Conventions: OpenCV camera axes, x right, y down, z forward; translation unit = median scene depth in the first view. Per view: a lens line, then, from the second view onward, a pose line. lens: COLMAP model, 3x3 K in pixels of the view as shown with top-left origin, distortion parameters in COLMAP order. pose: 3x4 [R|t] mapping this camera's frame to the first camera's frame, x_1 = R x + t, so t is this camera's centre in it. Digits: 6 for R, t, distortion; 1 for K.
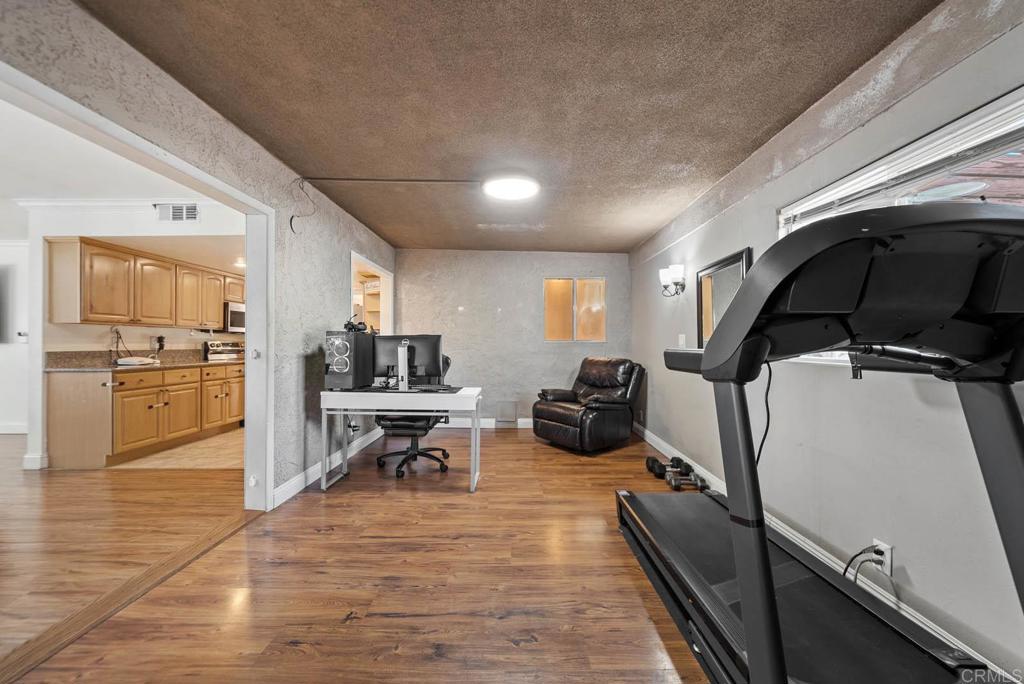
lens RADIAL K [[363.0, 0, 512.9], [0, 363.0, 342.8], [0, 0, 1]] dist [-0.004299, -0.000118]
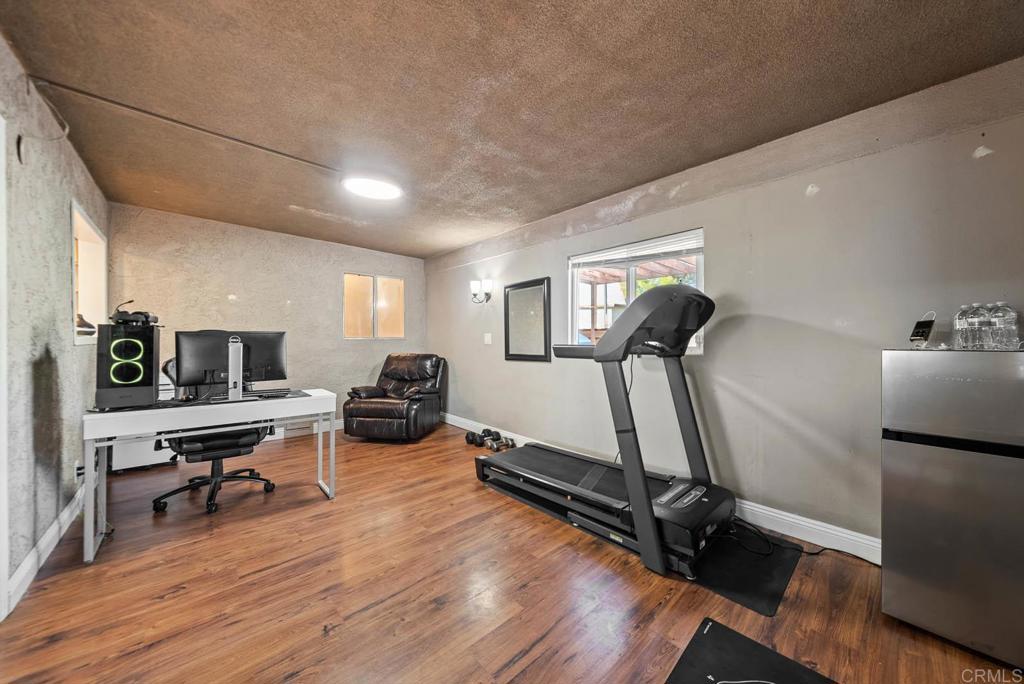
lens RADIAL K [[363.0, 0, 513.2], [0, 363.0, 343.0], [0, 0, 1]] dist [-0.004299, -0.000118]
pose [[0.737898, -0.007851, 0.674866, -0.341147], [0.000427, 0.999938, 0.011167, -0.003568], [-0.674912, -0.007952, 0.737855, -0.012884]]
